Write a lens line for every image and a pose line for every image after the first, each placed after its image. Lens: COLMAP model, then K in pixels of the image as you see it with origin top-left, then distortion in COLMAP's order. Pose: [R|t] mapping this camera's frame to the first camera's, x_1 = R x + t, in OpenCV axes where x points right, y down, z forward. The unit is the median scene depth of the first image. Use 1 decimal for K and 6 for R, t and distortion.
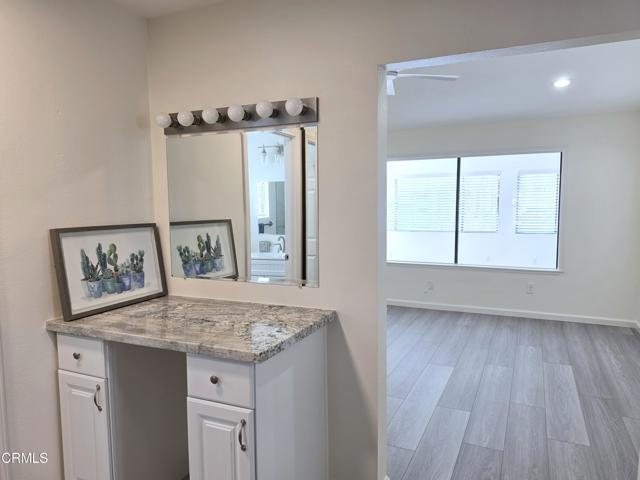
lens RADIAL K [[417.1, 0, 320.0], [0, 417.1, 240.0], [0, 0, 1]] dist [0.002852, -0.000453]
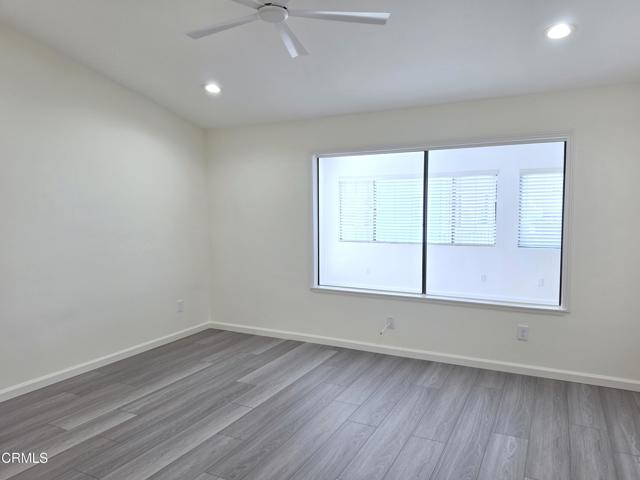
lens RADIAL K [[431.7, 0, 320.0], [0, 431.7, 240.0], [0, 0, 1]] dist [0.002736, 0.003751]
pose [[0.999619, 0.002597, -0.027496, 0.178526], [-0.002842, 0.999957, -0.008873, -0.035387], [0.027471, 0.008948, 0.999583, 0.252855]]
